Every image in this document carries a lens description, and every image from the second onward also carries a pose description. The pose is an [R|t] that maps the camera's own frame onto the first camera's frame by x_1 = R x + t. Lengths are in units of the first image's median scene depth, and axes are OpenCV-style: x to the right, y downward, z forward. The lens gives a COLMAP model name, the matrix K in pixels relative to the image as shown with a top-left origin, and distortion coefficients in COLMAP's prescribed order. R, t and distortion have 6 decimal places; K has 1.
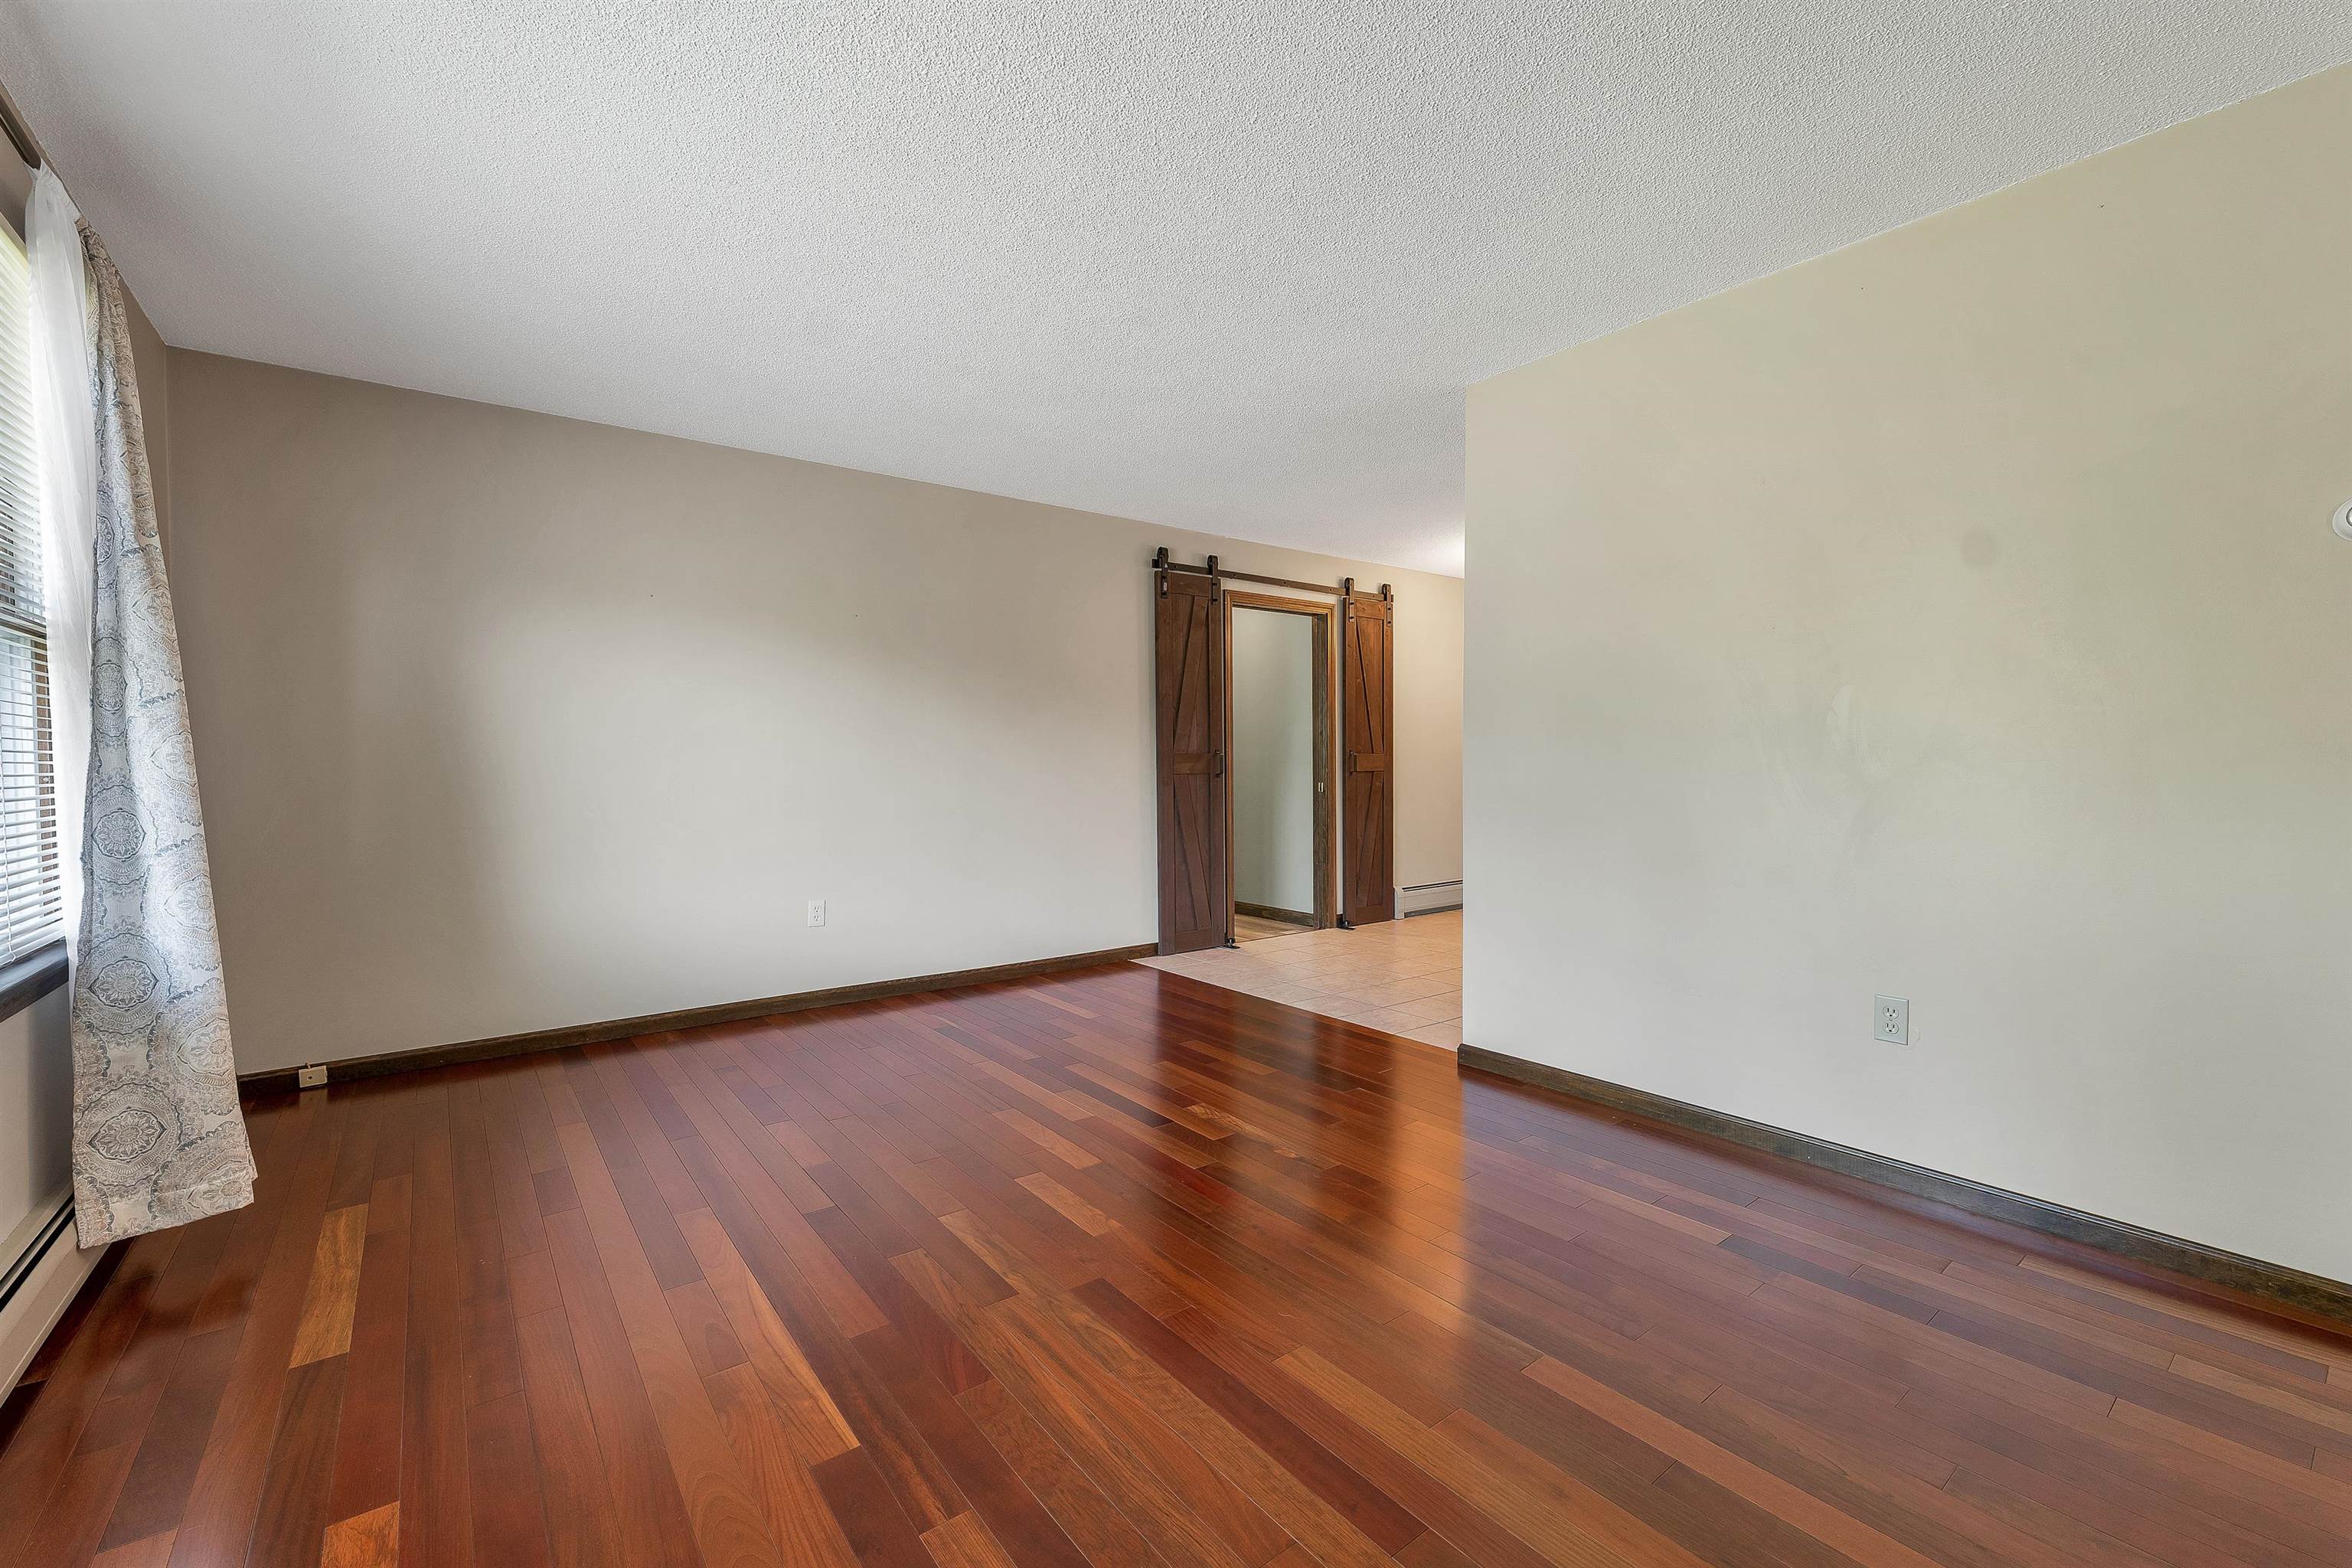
lens RADIAL K [[958.1, 0, 1176.0], [0, 958.1, 784.0], [0, 0, 1]] dist [0.000078, 0.000018]
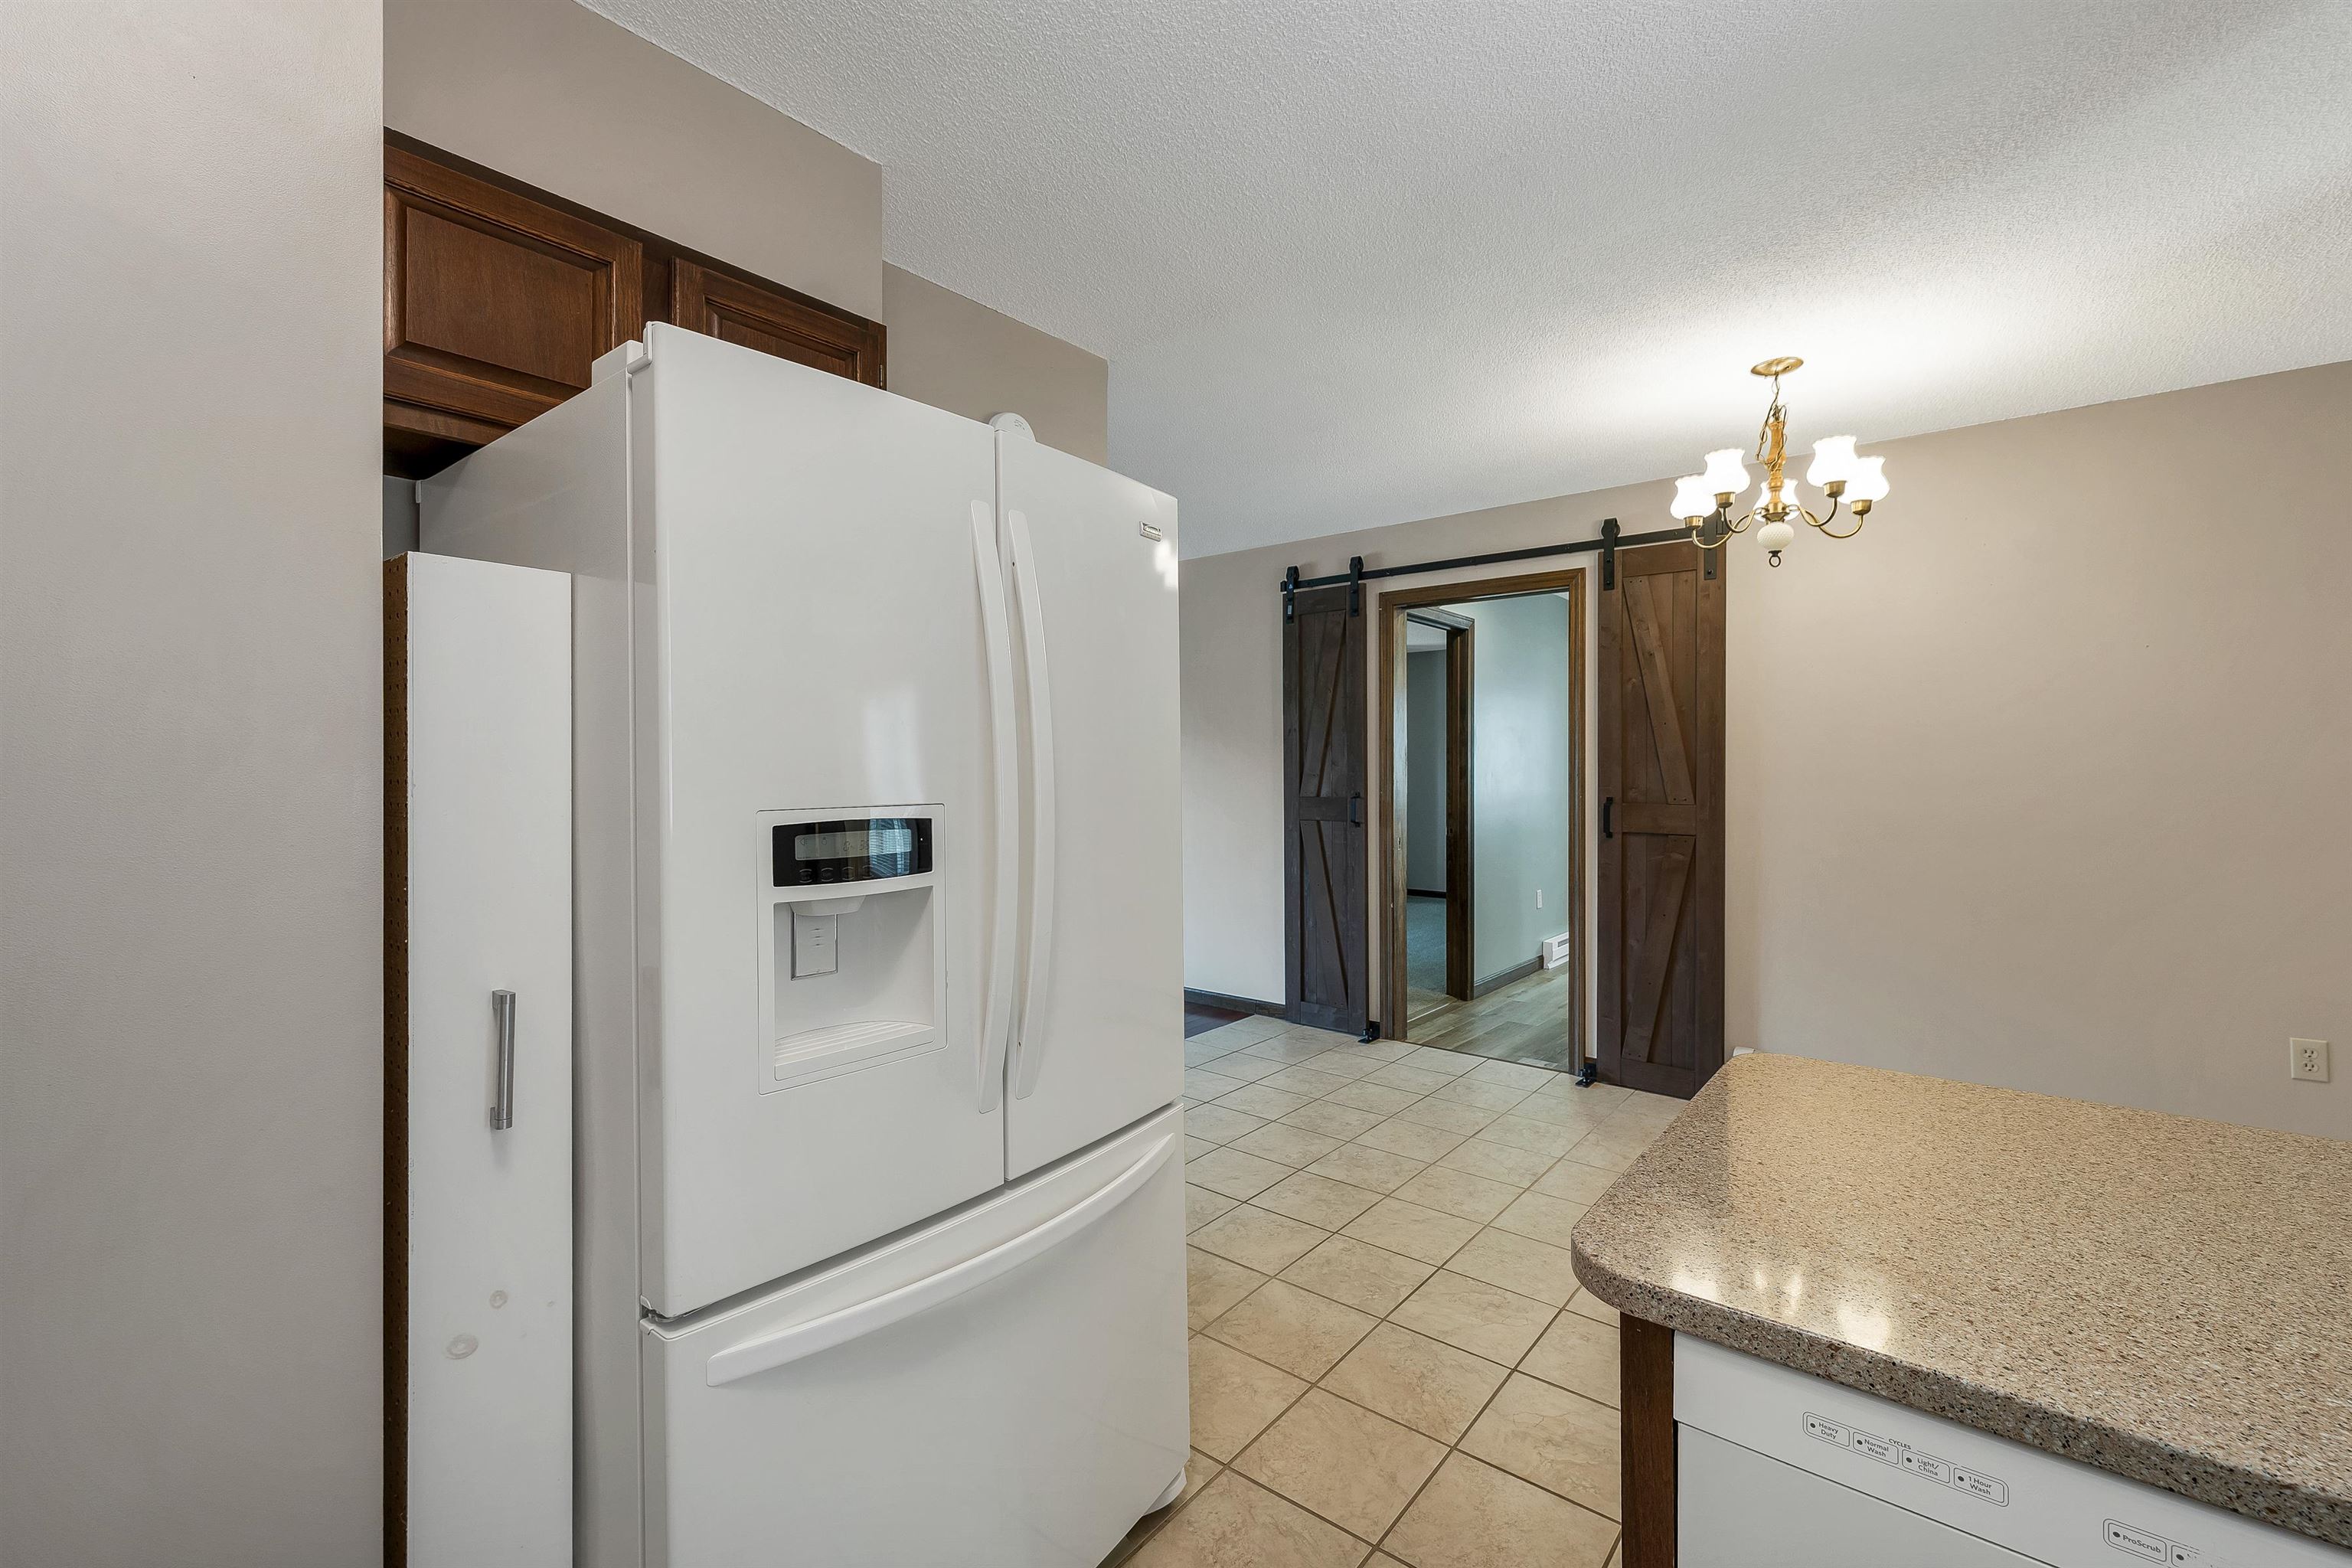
lens RADIAL K [[958.1, 0, 1176.0], [0, 958.1, 784.0], [0, 0, 1]] dist [0.000078, 0.000018]
pose [[0.203255, 0.023676, -0.978840, 0.840319], [-0.039211, 0.999102, 0.016024, -0.049305], [0.978340, 0.035125, 0.204001, 0.695732]]
